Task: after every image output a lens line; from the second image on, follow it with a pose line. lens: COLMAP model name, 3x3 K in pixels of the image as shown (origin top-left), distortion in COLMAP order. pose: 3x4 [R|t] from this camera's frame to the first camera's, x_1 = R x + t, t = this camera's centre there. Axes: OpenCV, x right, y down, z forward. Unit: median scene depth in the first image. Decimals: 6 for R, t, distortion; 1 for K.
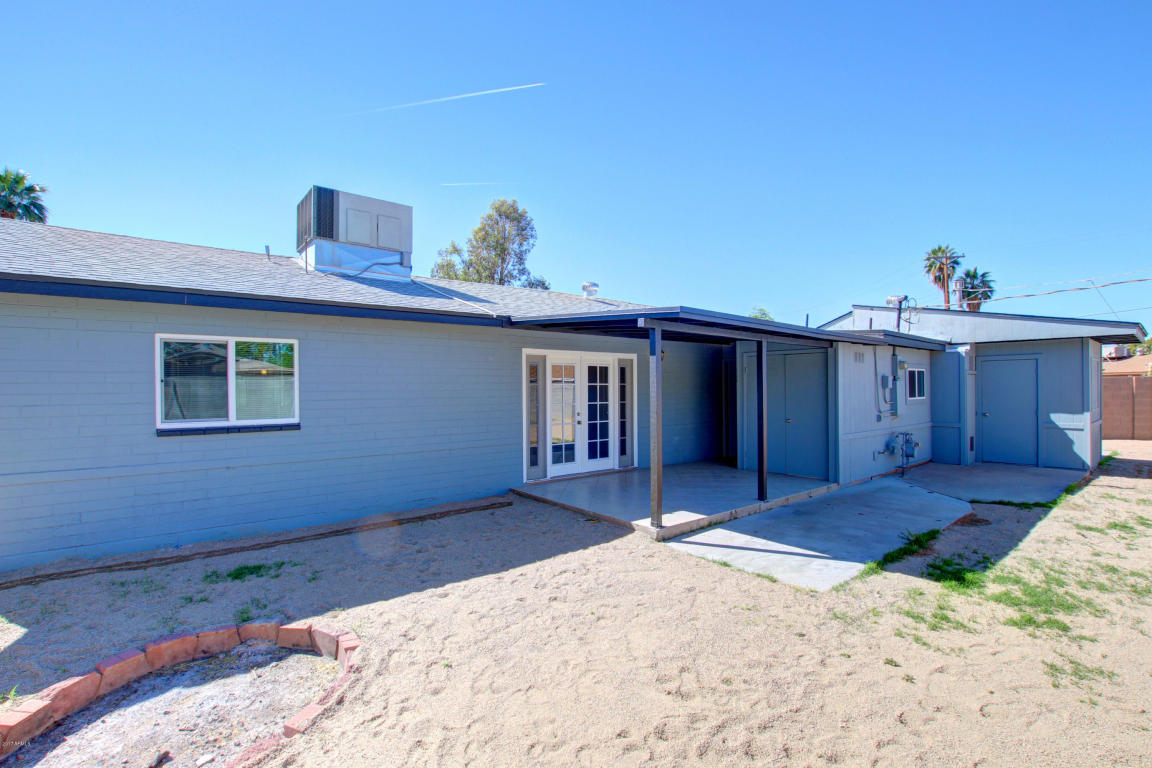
lens RADIAL K [[543.3, 0, 579.1], [0, 543.3, 386.8], [0, 0, 1]] dist [-0.036080, 0.001302]
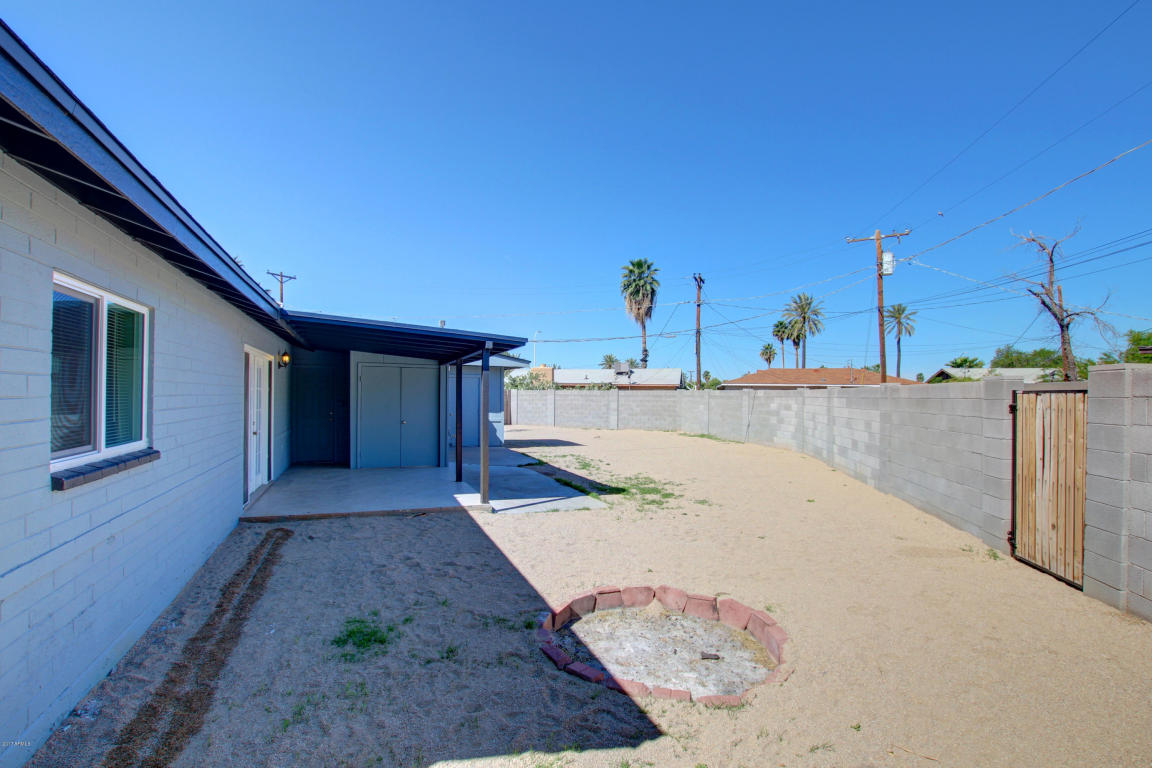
lens RADIAL K [[543.3, 0, 576.1], [0, 543.3, 390.8], [0, 0, 1]] dist [-0.036080, 0.001302]
pose [[0.316934, 0.017687, 0.948283, -0.737878], [-0.015275, 0.999792, -0.013542, 0.003321], [-0.948325, -0.010193, 0.317138, 0.282550]]
